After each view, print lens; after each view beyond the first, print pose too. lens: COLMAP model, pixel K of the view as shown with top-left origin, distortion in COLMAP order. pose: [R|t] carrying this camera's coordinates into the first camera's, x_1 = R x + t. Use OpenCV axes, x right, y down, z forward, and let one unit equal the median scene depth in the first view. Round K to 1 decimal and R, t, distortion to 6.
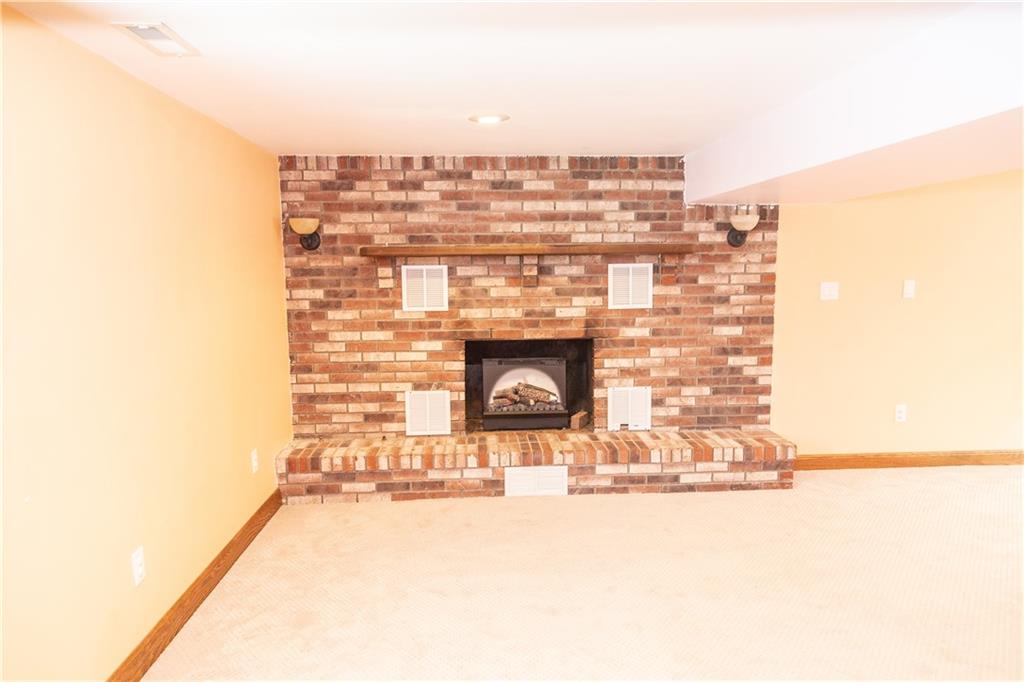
lens RADIAL K [[675.2, 0, 513.3], [0, 675.2, 346.8], [0, 0, 1]] dist [0.008217, -0.000520]
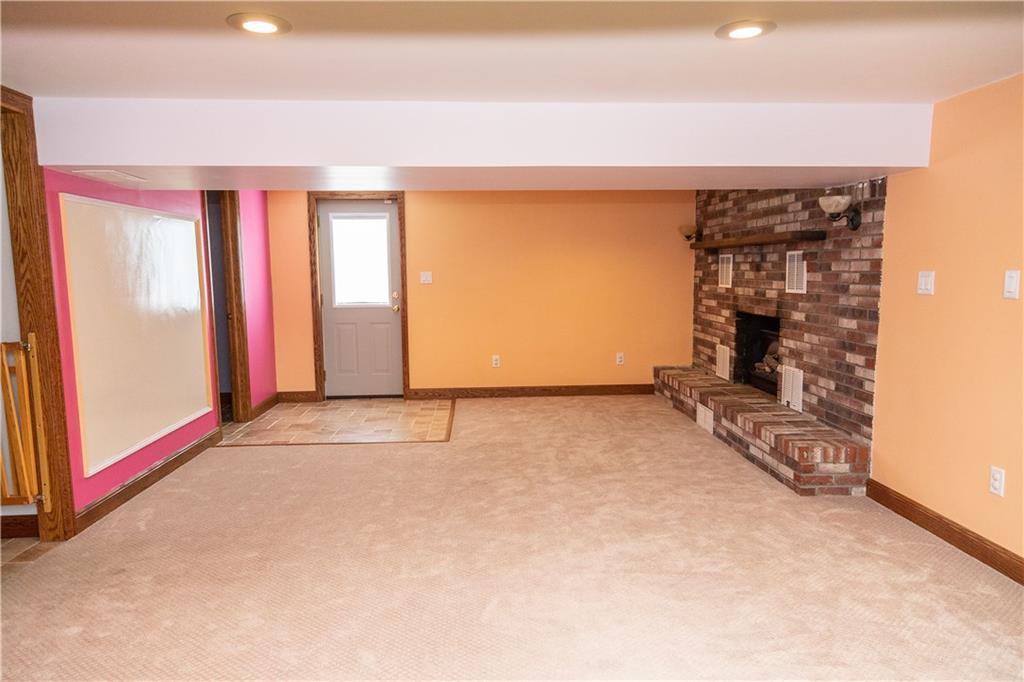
lens RADIAL K [[675.2, 0, 513.3], [0, 675.2, 346.8], [0, 0, 1]] dist [0.008217, -0.000520]
pose [[-0.001637, 0.125900, -0.992042, 1.233479], [-0.106653, 0.986363, 0.125356, -0.059175], [0.994295, 0.106009, 0.011813, 0.552564]]
